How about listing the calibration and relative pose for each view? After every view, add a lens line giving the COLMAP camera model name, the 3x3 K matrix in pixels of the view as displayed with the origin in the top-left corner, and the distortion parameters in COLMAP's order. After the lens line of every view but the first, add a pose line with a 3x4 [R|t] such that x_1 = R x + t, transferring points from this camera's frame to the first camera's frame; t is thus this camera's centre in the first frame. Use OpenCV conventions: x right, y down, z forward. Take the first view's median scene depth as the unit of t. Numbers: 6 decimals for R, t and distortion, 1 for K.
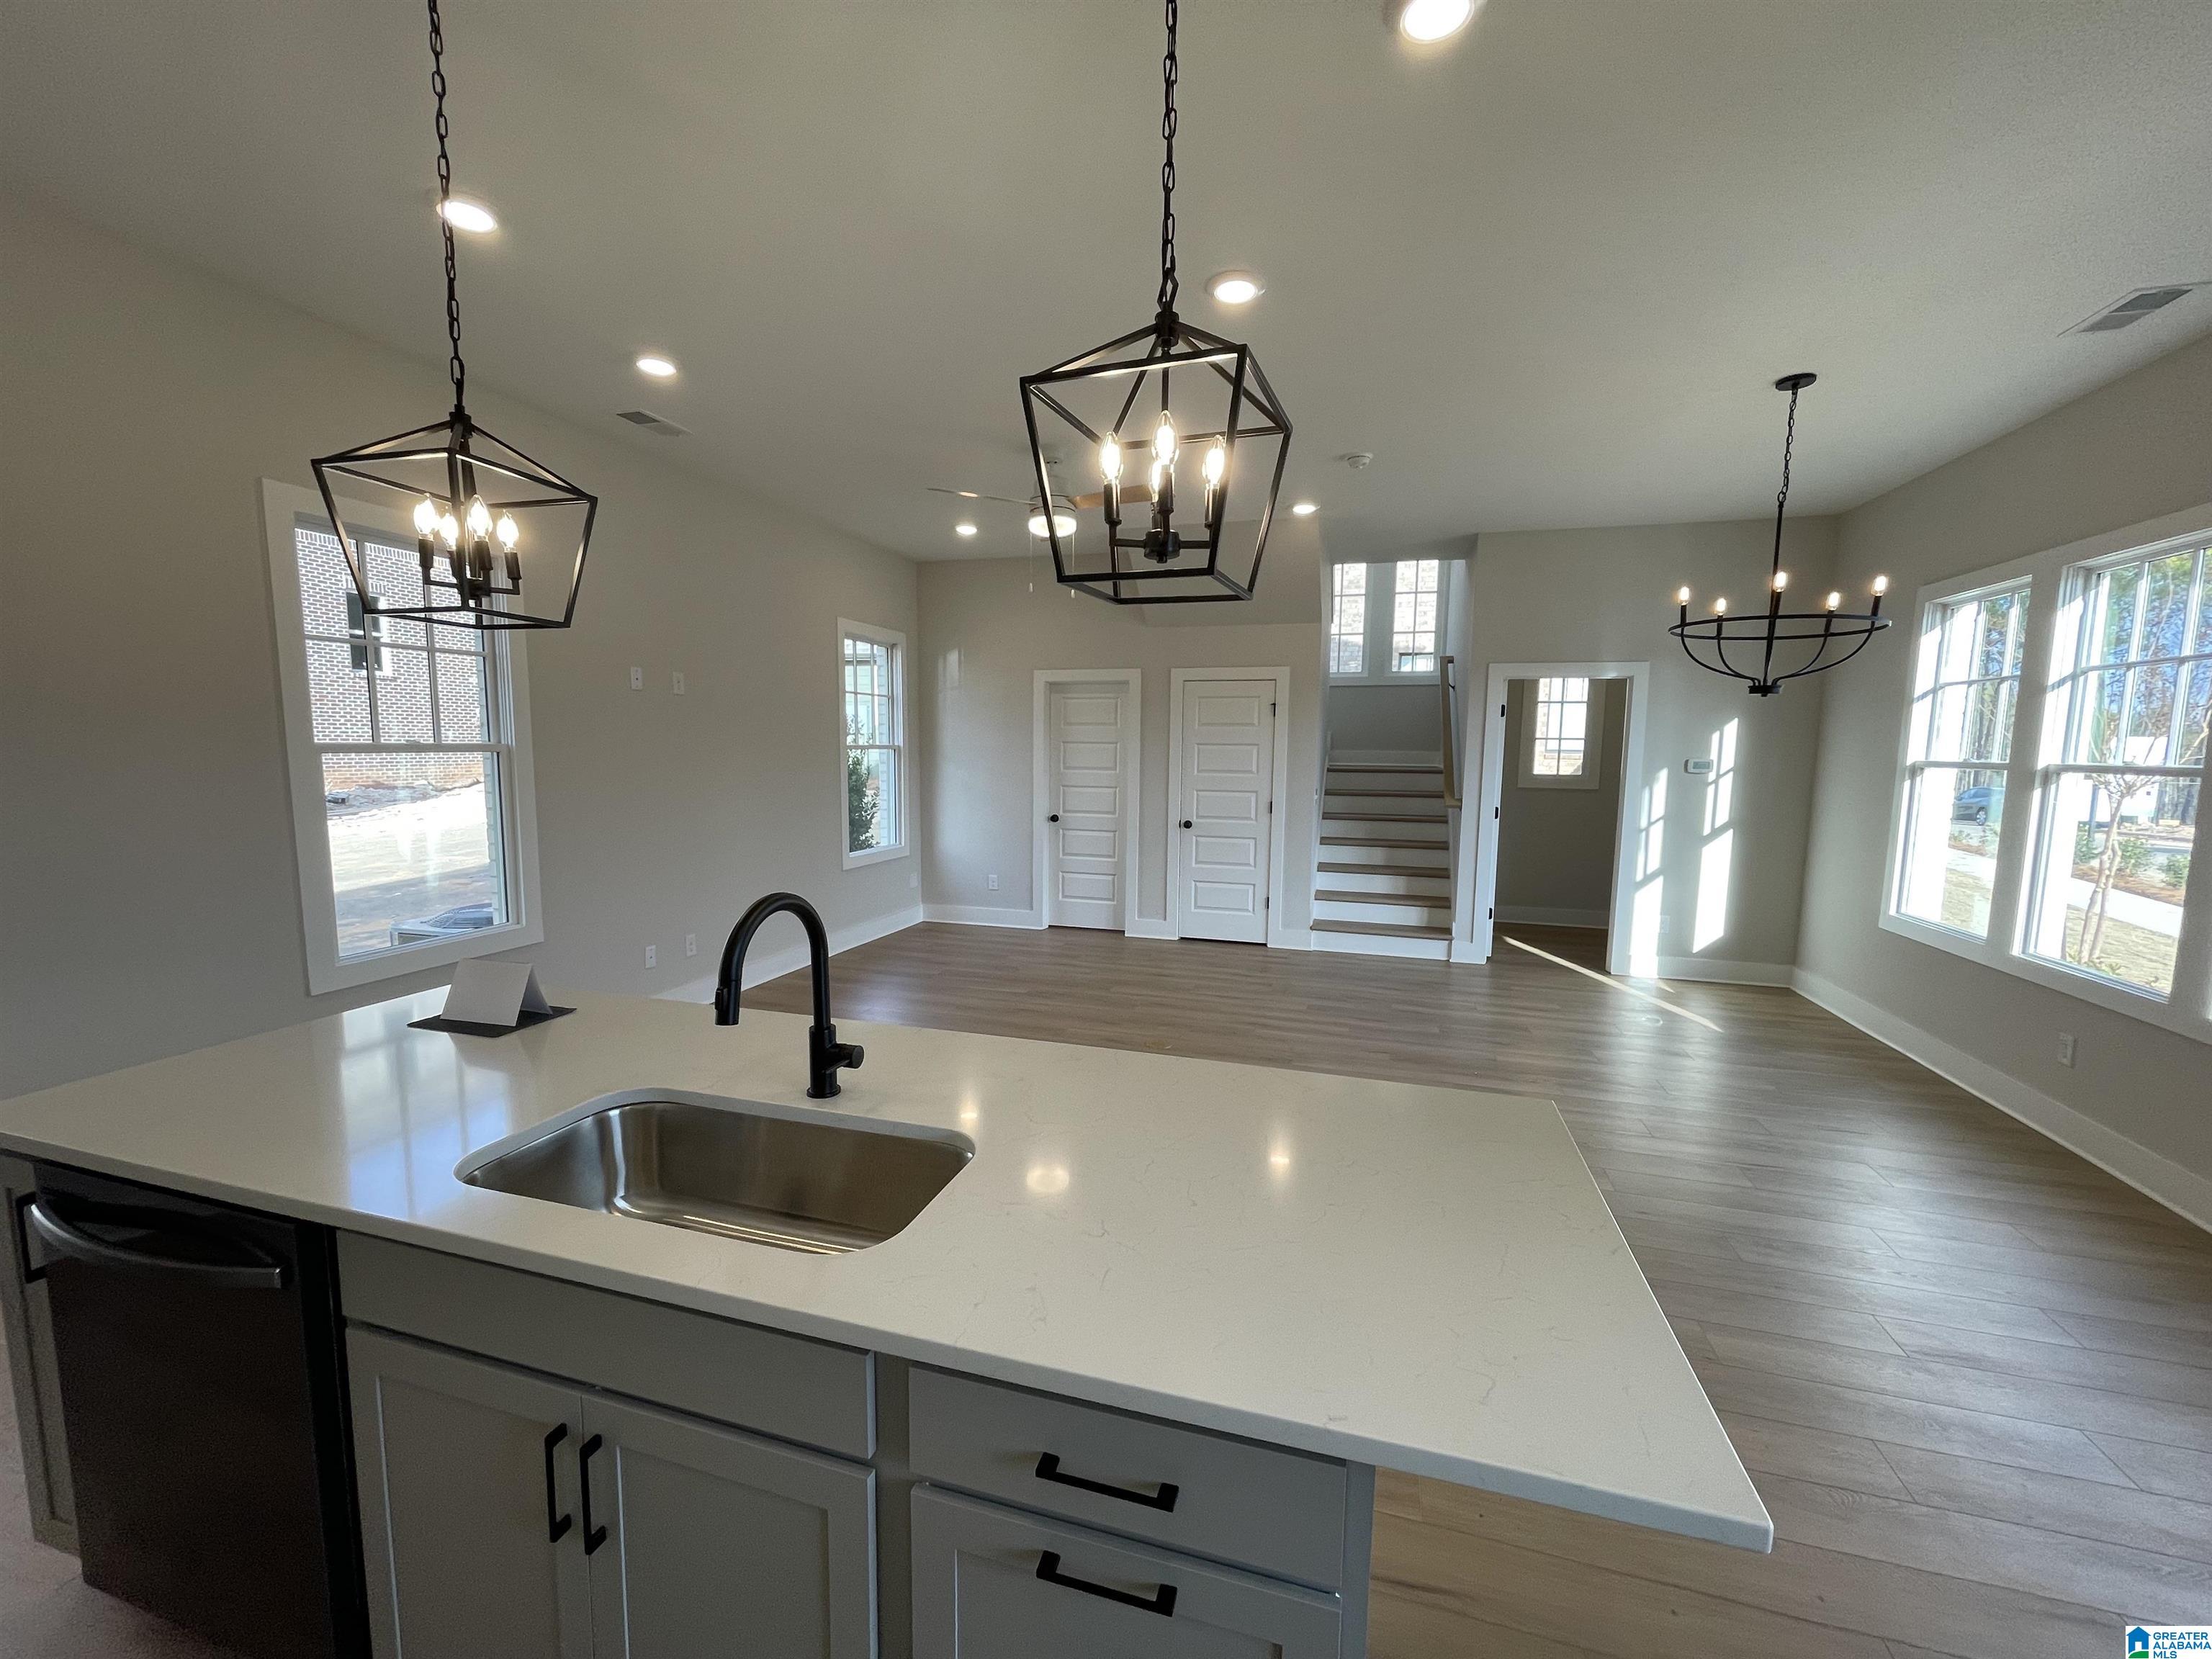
lens RADIAL K [[886.2, 0, 1102.2], [0, 886.2, 839.1], [0, 0, 1]] dist [-0.000371, -0.000048]
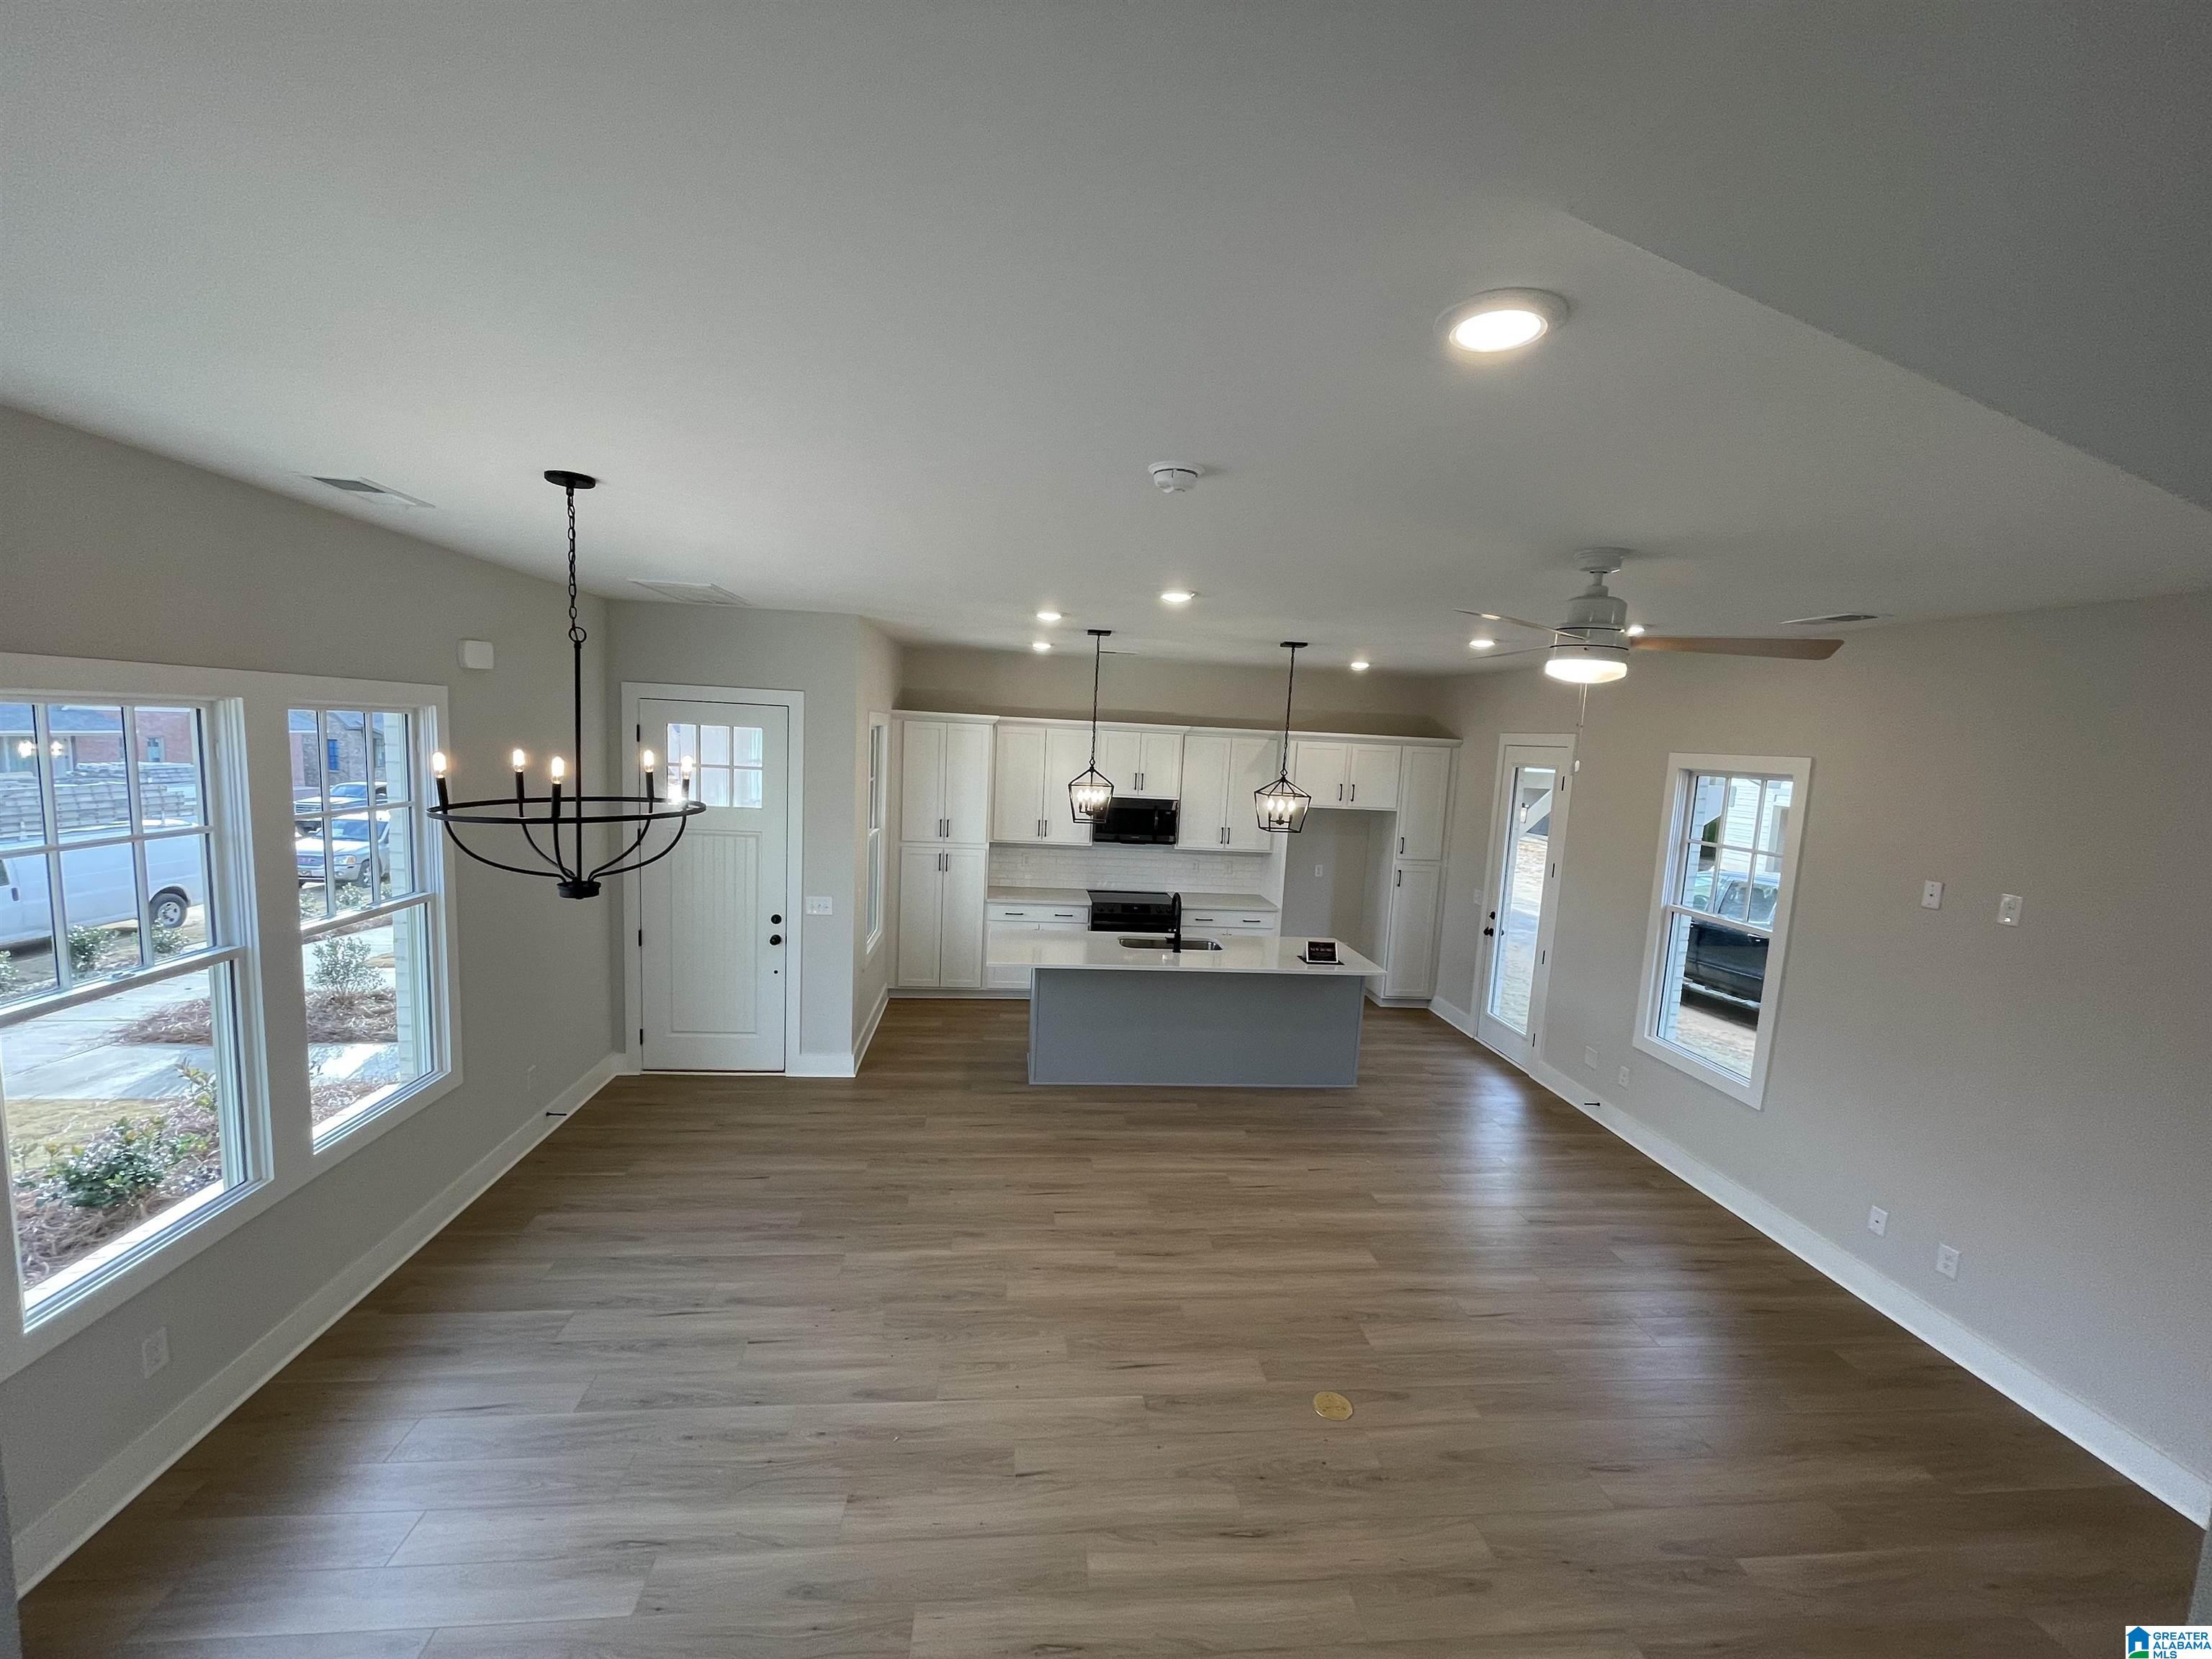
lens RADIAL K [[886.2, 0, 1102.2], [0, 886.2, 839.1], [0, 0, 1]] dist [-0.000371, -0.000048]
pose [[-0.917337, -0.011663, -0.397941, 0.528814], [-0.103346, 0.972280, 0.209738, -0.339586], [0.384464, 0.233526, -0.893114, 1.496375]]
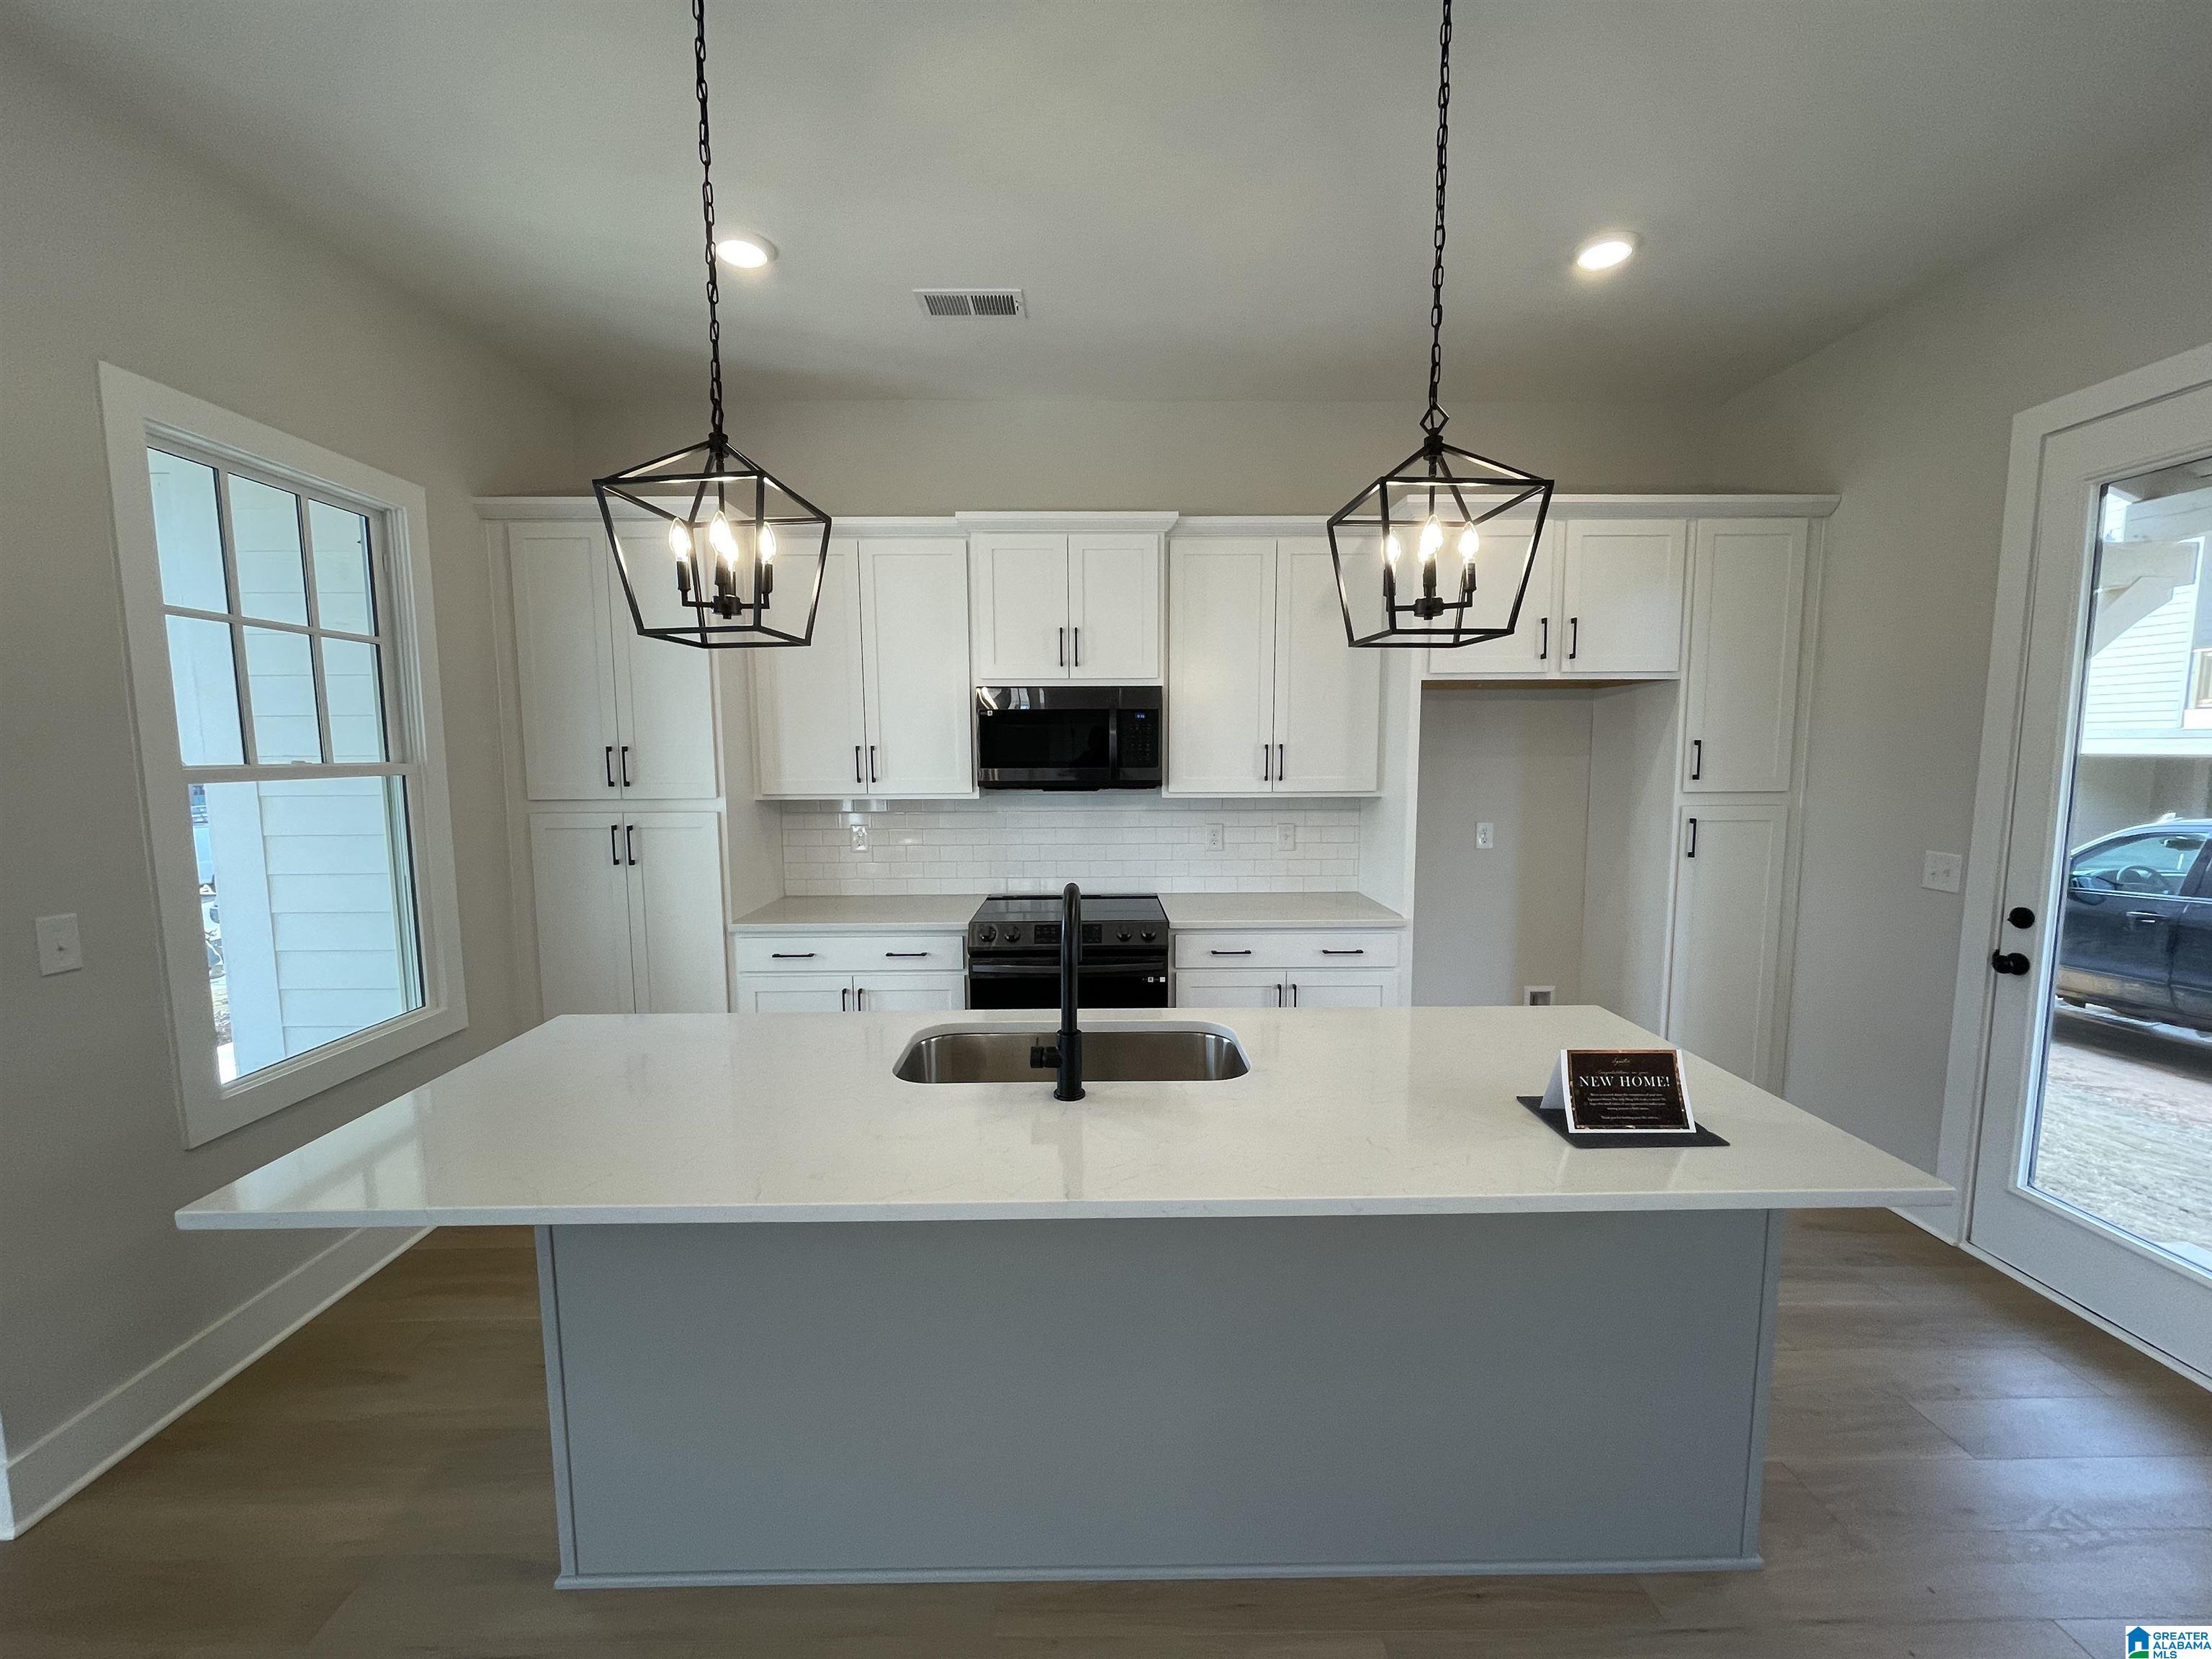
lens RADIAL K [[886.2, 0, 1102.2], [0, 886.2, 839.1], [0, 0, 1]] dist [-0.000371, -0.000048]
pose [[-0.951607, 0.025989, -0.306218, -0.024938], [-0.038271, 0.978640, 0.201989, -0.079938], [0.304927, 0.203933, -0.930285, 0.693787]]
